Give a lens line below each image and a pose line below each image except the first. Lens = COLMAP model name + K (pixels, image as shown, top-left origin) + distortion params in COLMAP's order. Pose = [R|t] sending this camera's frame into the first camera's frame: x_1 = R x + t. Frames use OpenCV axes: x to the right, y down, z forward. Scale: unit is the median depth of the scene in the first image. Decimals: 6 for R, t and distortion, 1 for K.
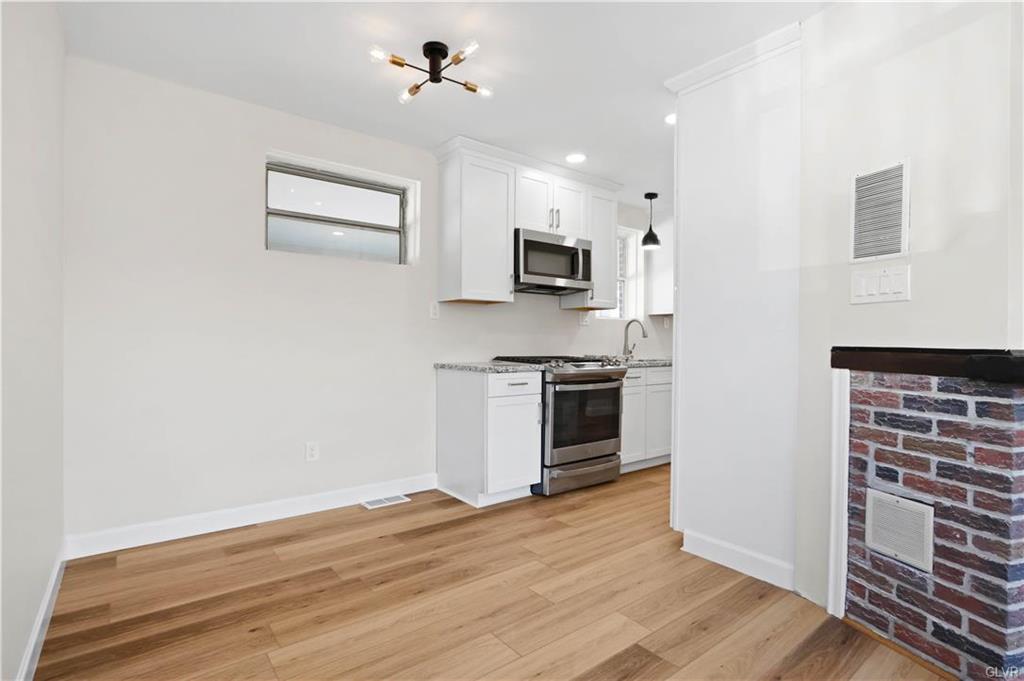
lens RADIAL K [[501.2, 0, 509.2], [0, 501.2, 342.7], [0, 0, 1]] dist [-0.017067, 0.001833]
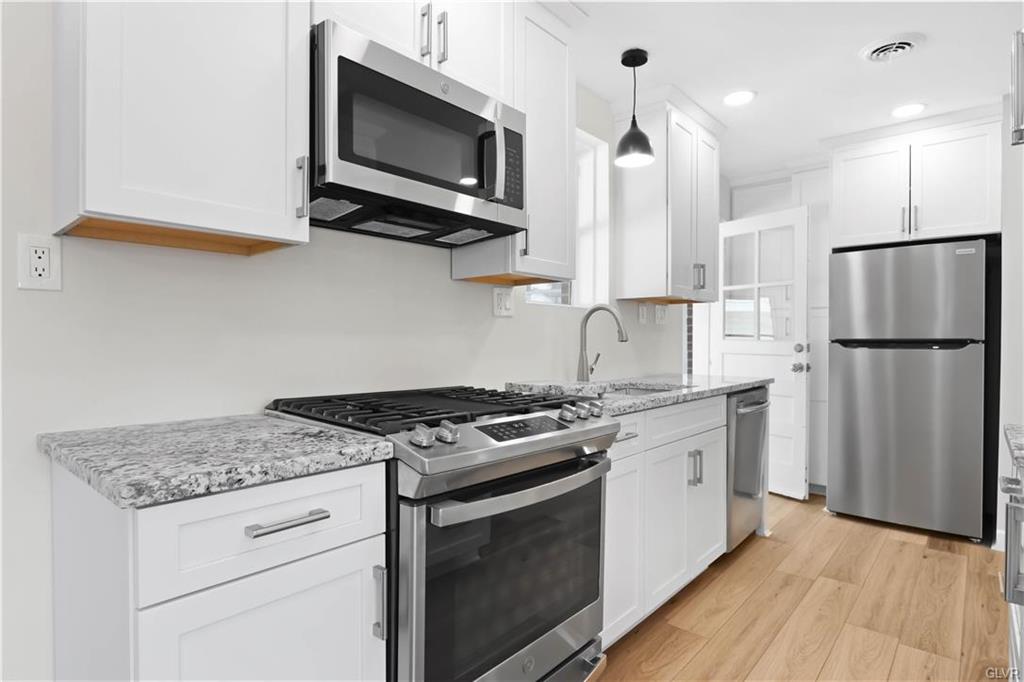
lens RADIAL K [[550.6, 0, 512.6], [0, 550.6, 342.0], [0, 0, 1]] dist [-0.014326, -0.000017]
pose [[0.980870, -0.004947, 0.194603, 0.076066], [0.004419, 0.999985, 0.003144, -0.016613], [-0.194616, -0.002224, 0.980877, 0.654240]]
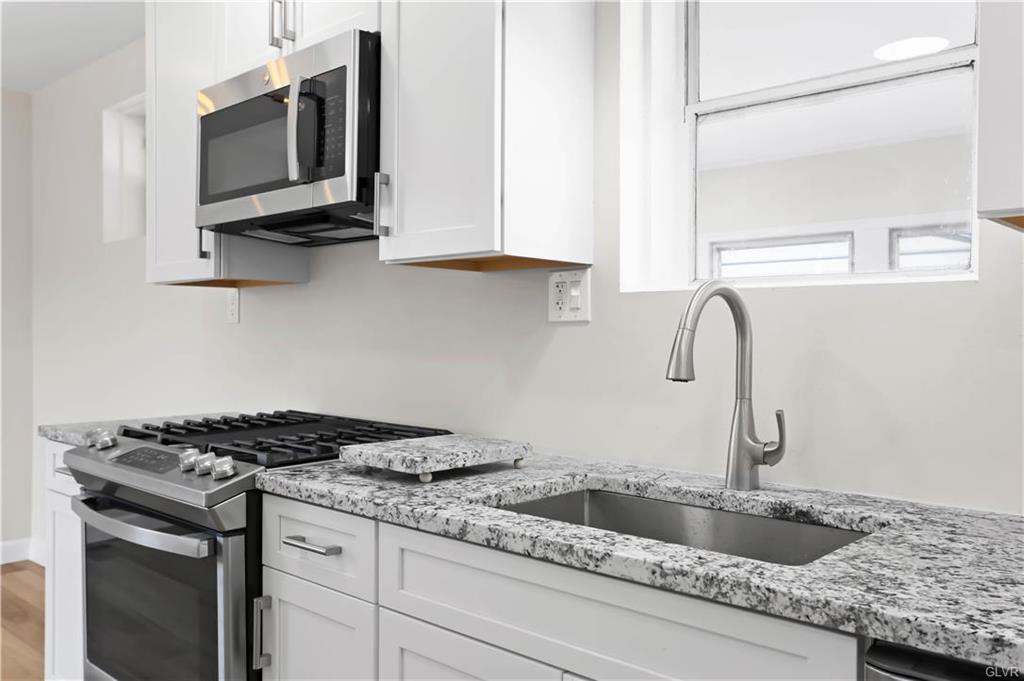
lens RADIAL K [[849.8, 0, 500.9], [0, 849.8, 339.8], [0, 0, 1]] dist [0.003199, 0.010016]
pose [[0.155401, -0.000827, -0.987851, 0.775567], [-0.005303, 0.999985, -0.001671, -0.033564], [0.987837, 0.005498, 0.155394, 1.201760]]
